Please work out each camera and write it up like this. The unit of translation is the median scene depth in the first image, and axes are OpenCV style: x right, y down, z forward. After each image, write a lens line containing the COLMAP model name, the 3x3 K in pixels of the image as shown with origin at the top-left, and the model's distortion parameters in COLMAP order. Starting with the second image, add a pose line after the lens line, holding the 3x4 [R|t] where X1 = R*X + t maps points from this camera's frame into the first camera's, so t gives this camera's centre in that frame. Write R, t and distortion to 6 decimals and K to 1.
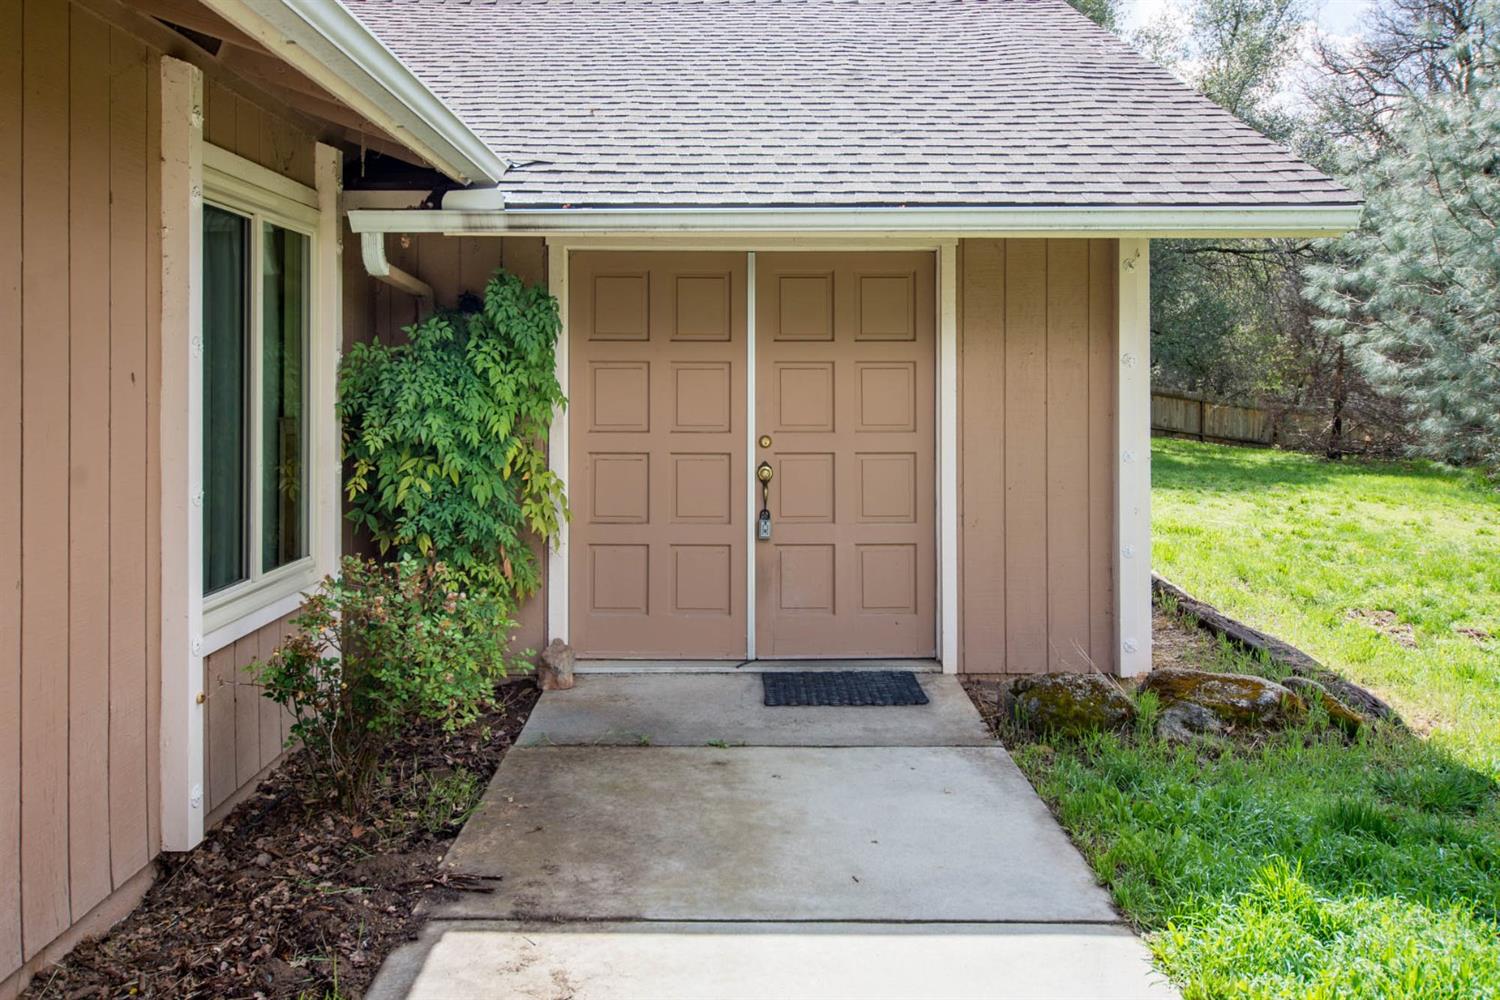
lens RADIAL K [[1187.4, 0, 721.6], [0, 1187.4, 383.2], [0, 0, 1]] dist [0.048440, 0.002971]
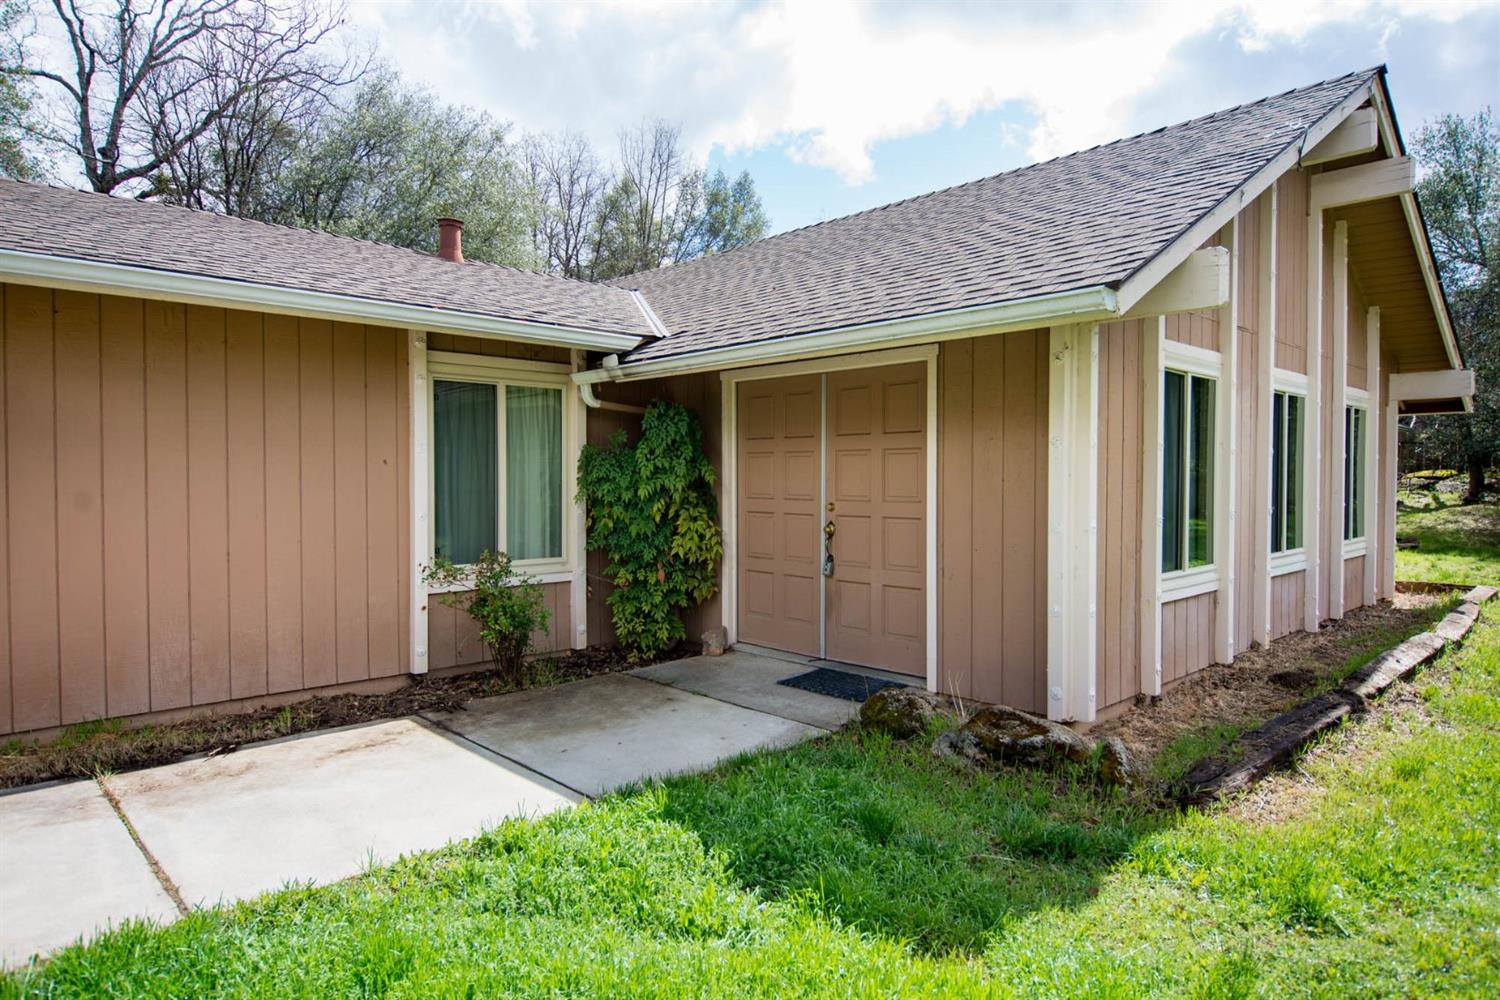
lens RADIAL K [[903.3, 0, 751.6], [0, 903.3, 491.7], [0, 0, 1]] dist [0.000649, -0.001726]
pose [[0.688858, 0.010179, -0.724825, 0.894614], [-0.002529, 0.999929, 0.011639, 0.022181], [0.724892, -0.006185, 0.688835, 0.226683]]
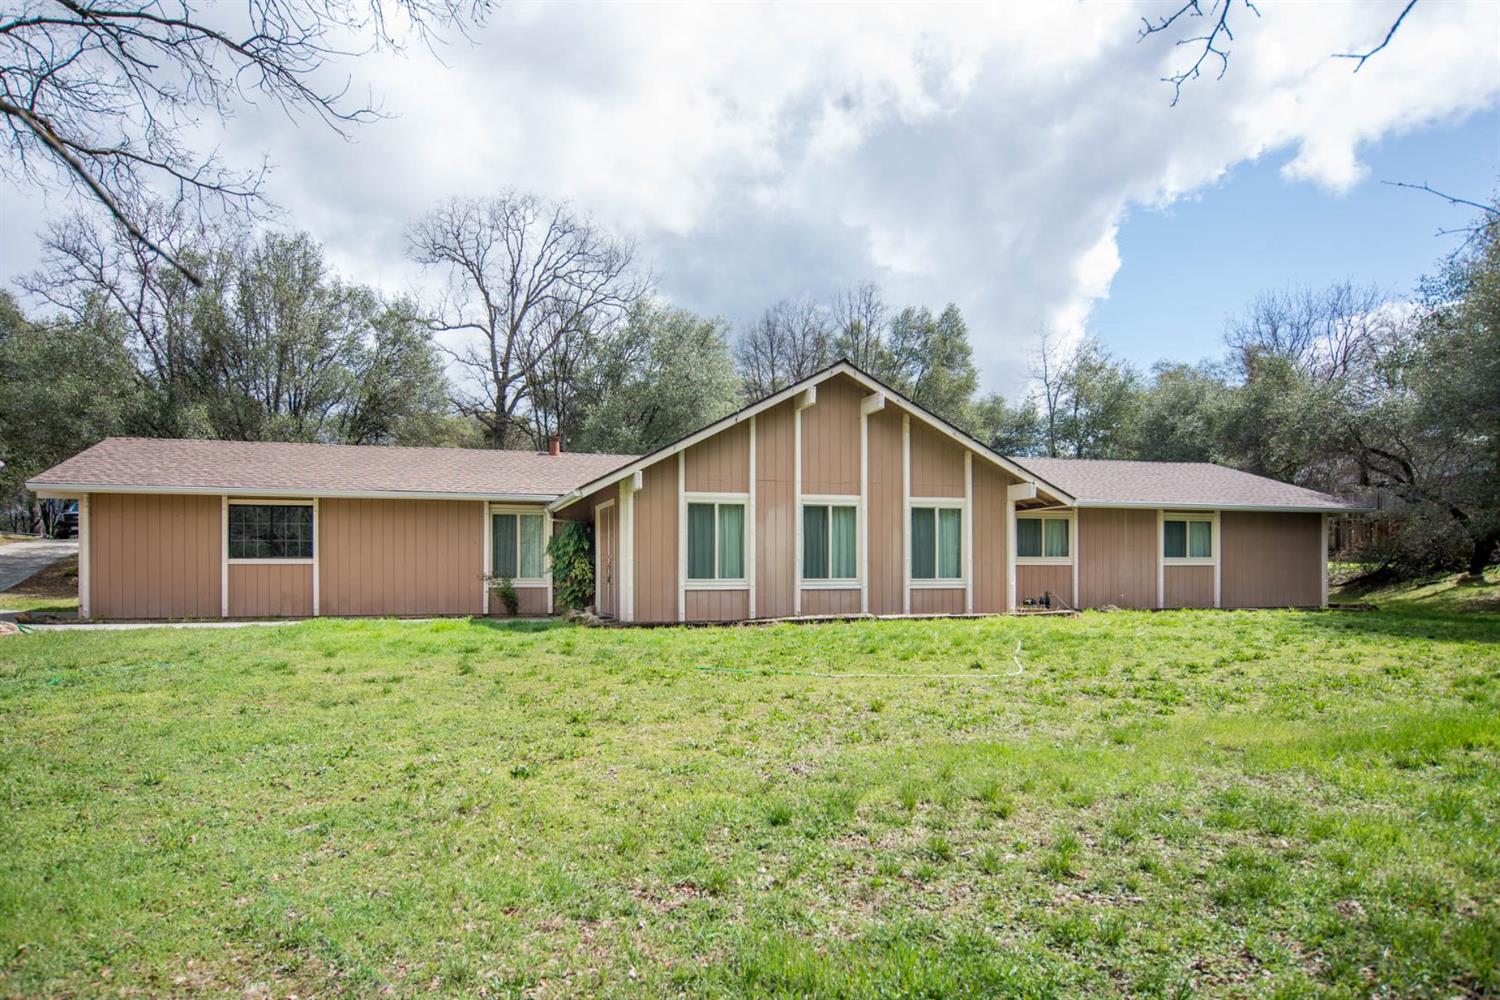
lens RADIAL K [[903.3, 0, 733.1], [0, 903.3, 570.6], [0, 0, 1]] dist [0.000649, -0.001726]
pose [[0.302872, 0.002378, -0.953028, 3.553926], [0.000752, 0.999996, 0.002734, 0.104496], [0.953031, -0.001544, 0.302869, 0.598415]]
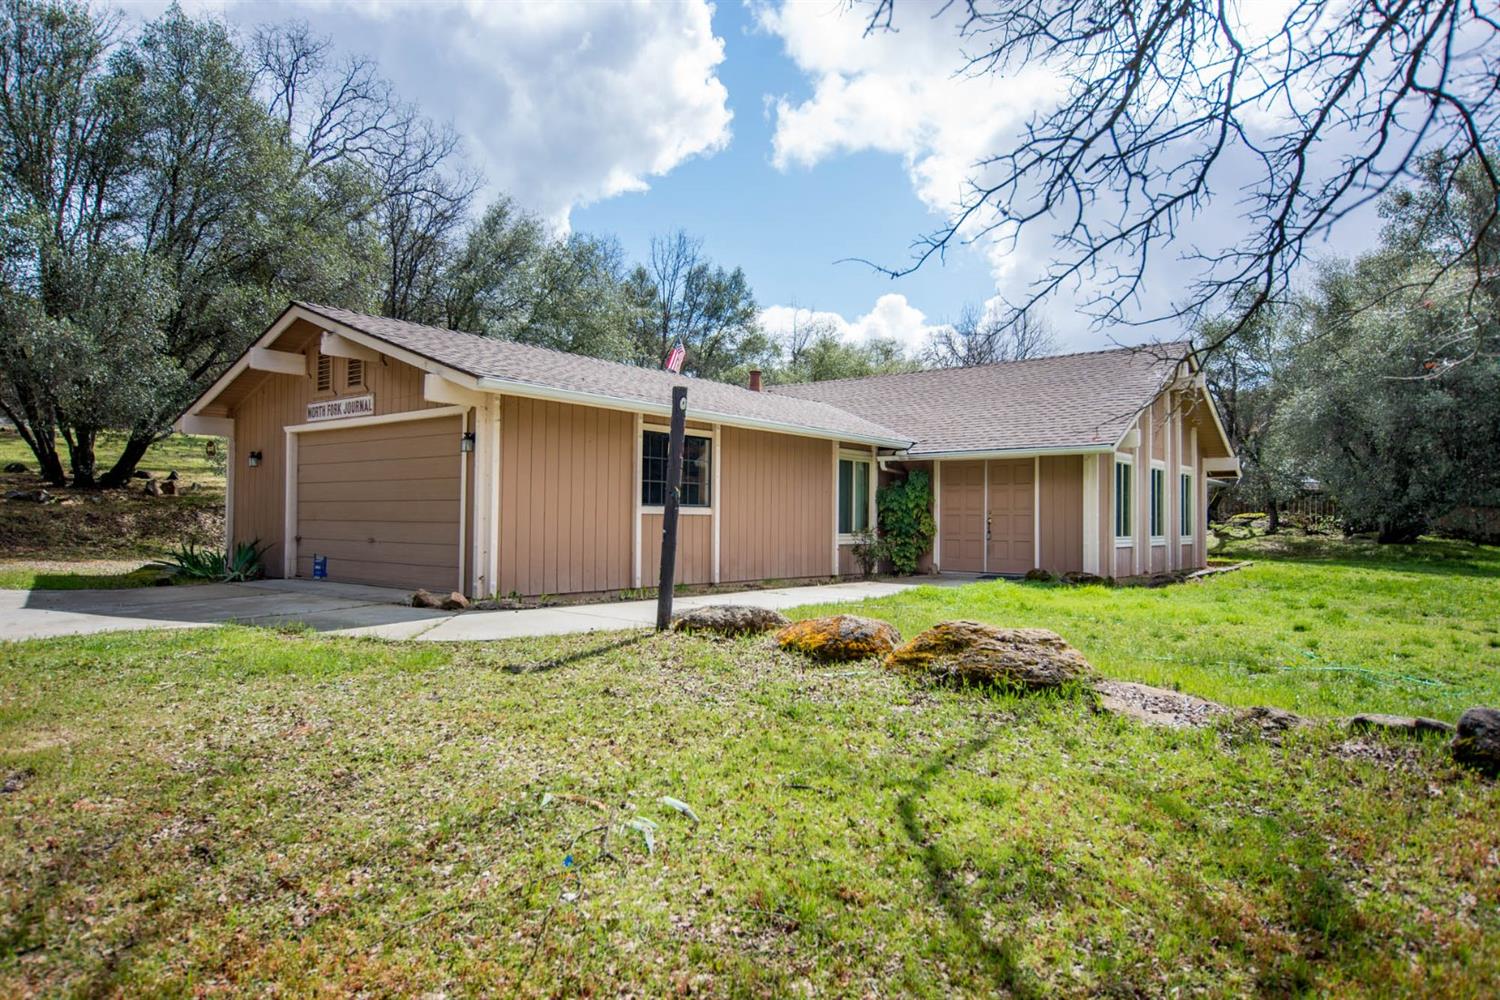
lens RADIAL K [[928.0, 0, 752.5], [0, 928.0, 502.3], [0, 0, 1]] dist [0.001315, -0.002710]
pose [[0.774037, -0.009486, -0.633069, 1.507289], [-0.011621, 0.999506, -0.029186, 0.131443], [0.633034, 0.029948, 0.773545, -1.955381]]
